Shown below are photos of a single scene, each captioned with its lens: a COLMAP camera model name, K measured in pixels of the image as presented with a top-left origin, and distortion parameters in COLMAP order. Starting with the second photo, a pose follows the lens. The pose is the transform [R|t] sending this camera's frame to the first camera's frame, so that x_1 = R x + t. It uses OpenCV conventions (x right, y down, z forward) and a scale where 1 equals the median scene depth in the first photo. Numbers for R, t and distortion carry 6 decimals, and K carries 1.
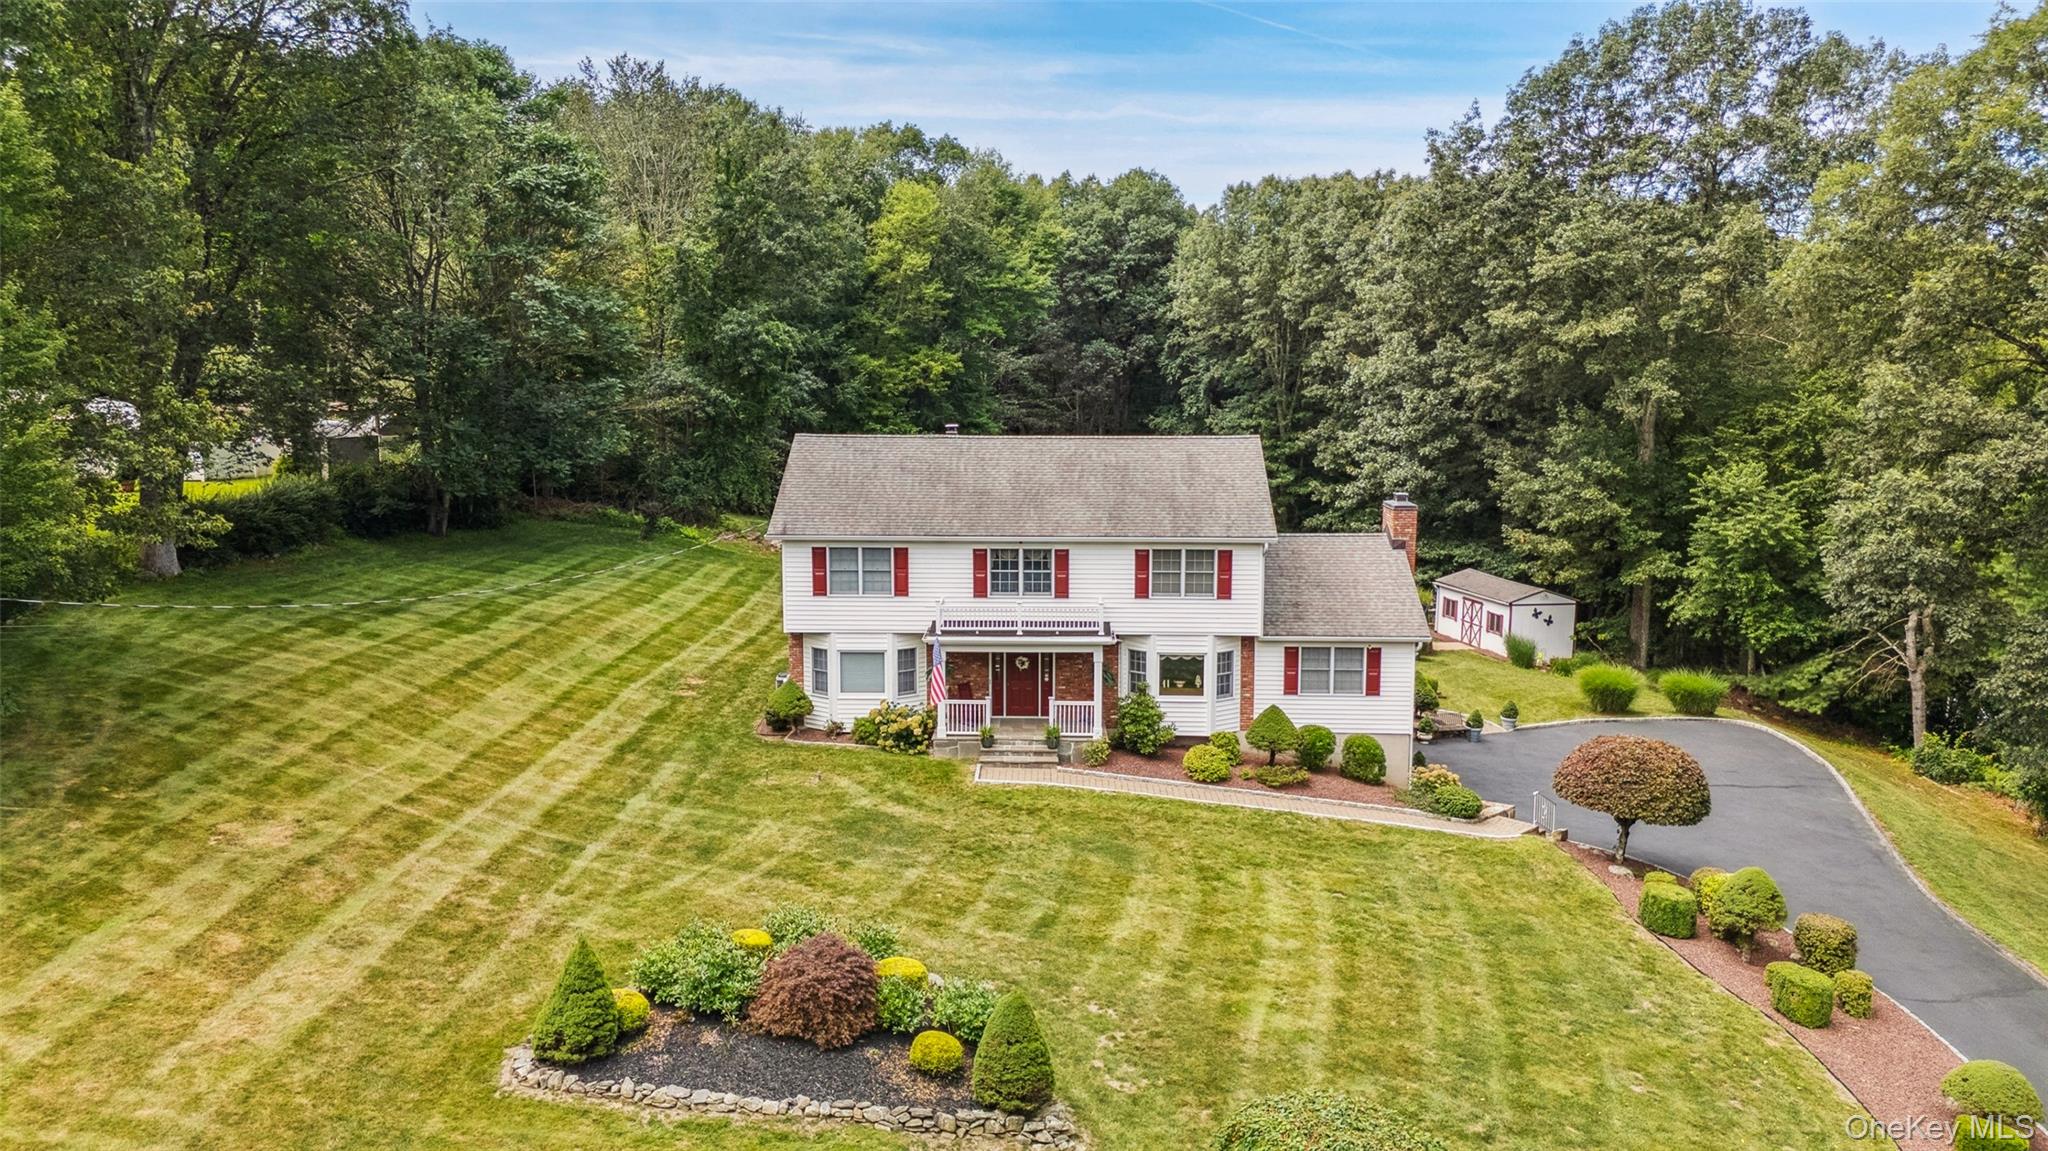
lens RADIAL K [[1481.8, 0, 1024.0], [0, 1481.8, 575.5], [0, 0, 1]] dist [0.167758, -0.340209]
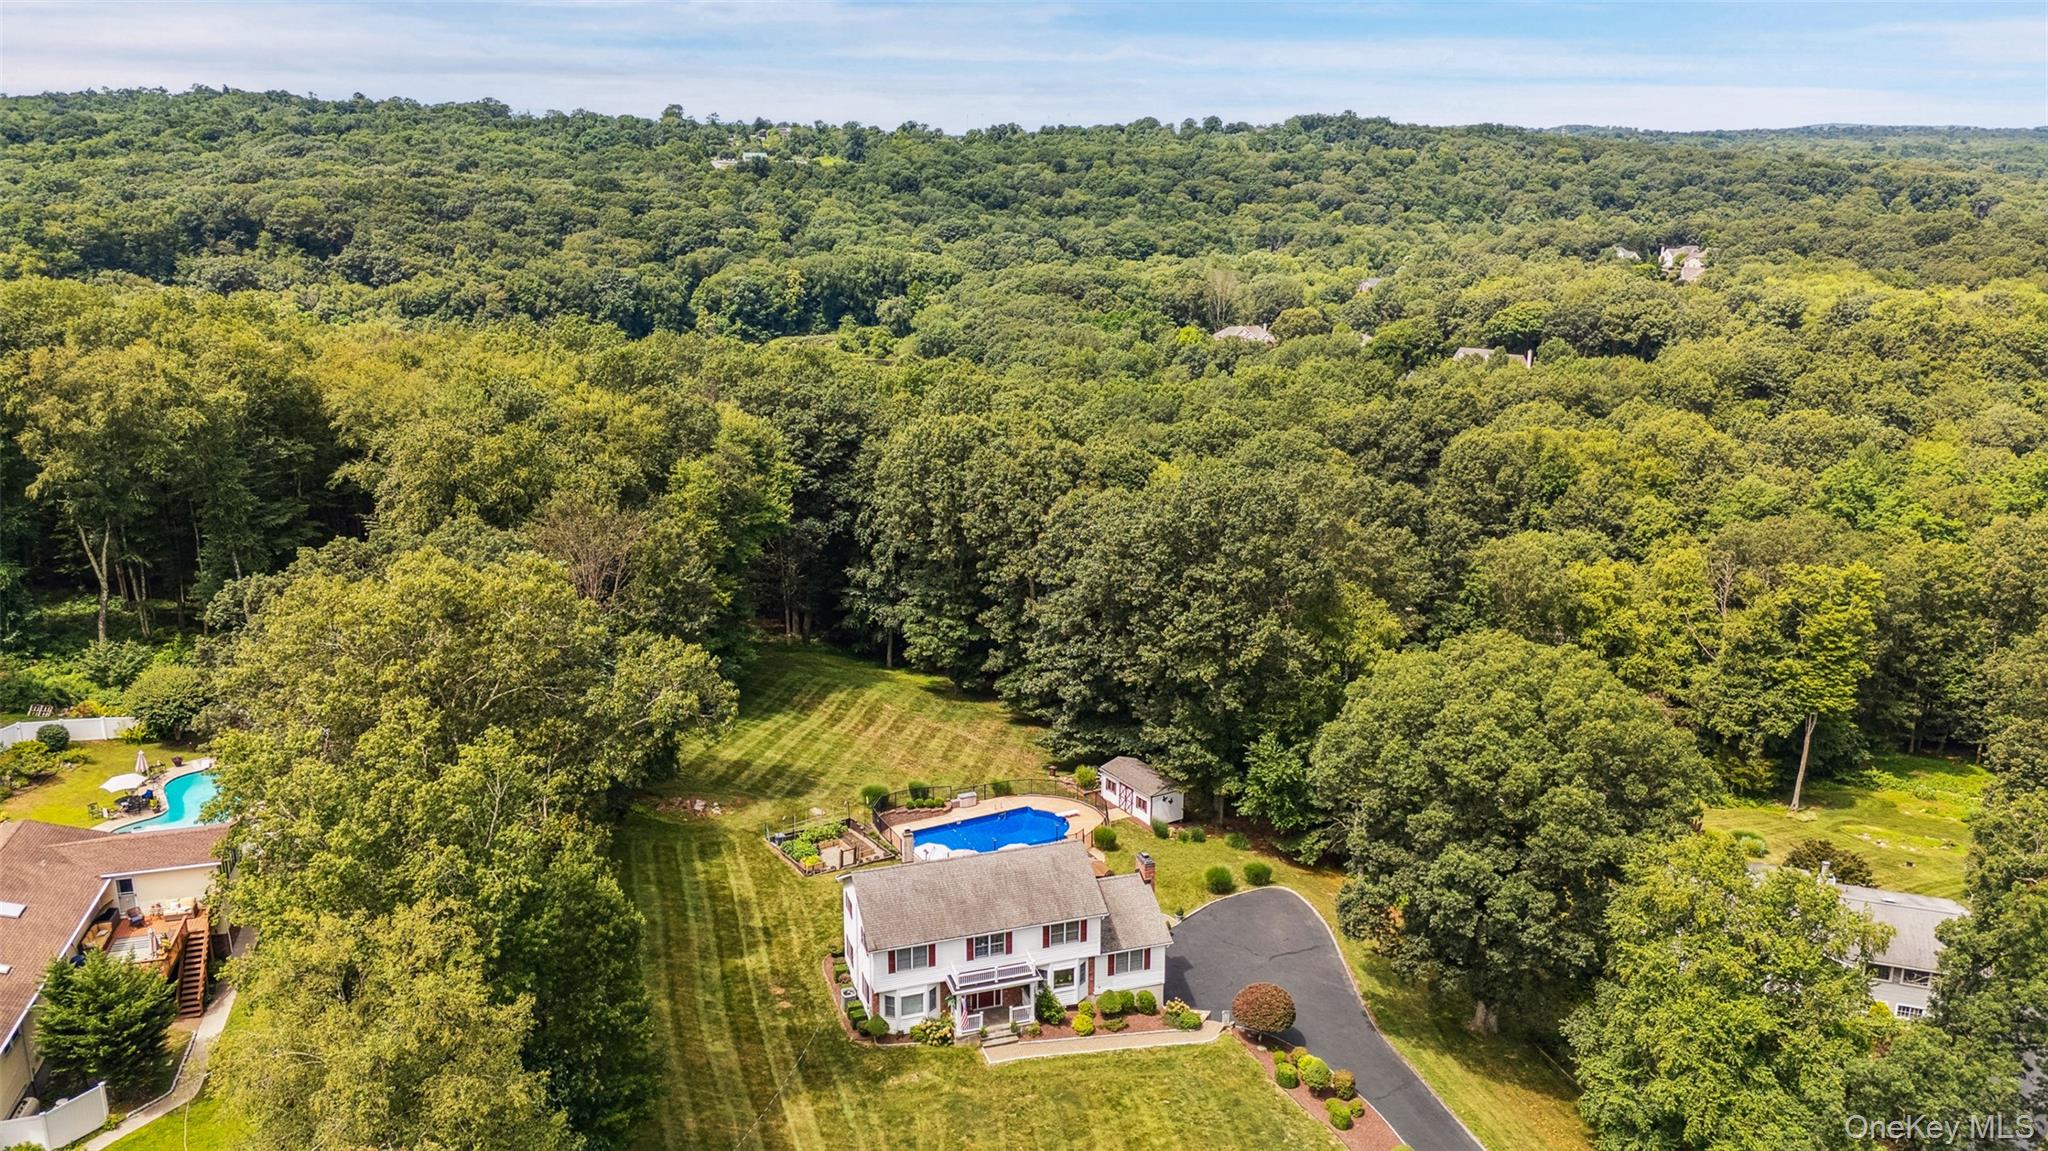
lens RADIAL K [[1481.8, 0, 1024.0], [0, 1481.8, 575.5], [0, 0, 1]] dist [0.167758, -0.340209]
pose [[0.940211, -0.094232, 0.327297, -0.574889], [0.050599, 0.988946, 0.139375, -0.779607], [-0.336813, -0.114481, 0.934586, -0.864560]]
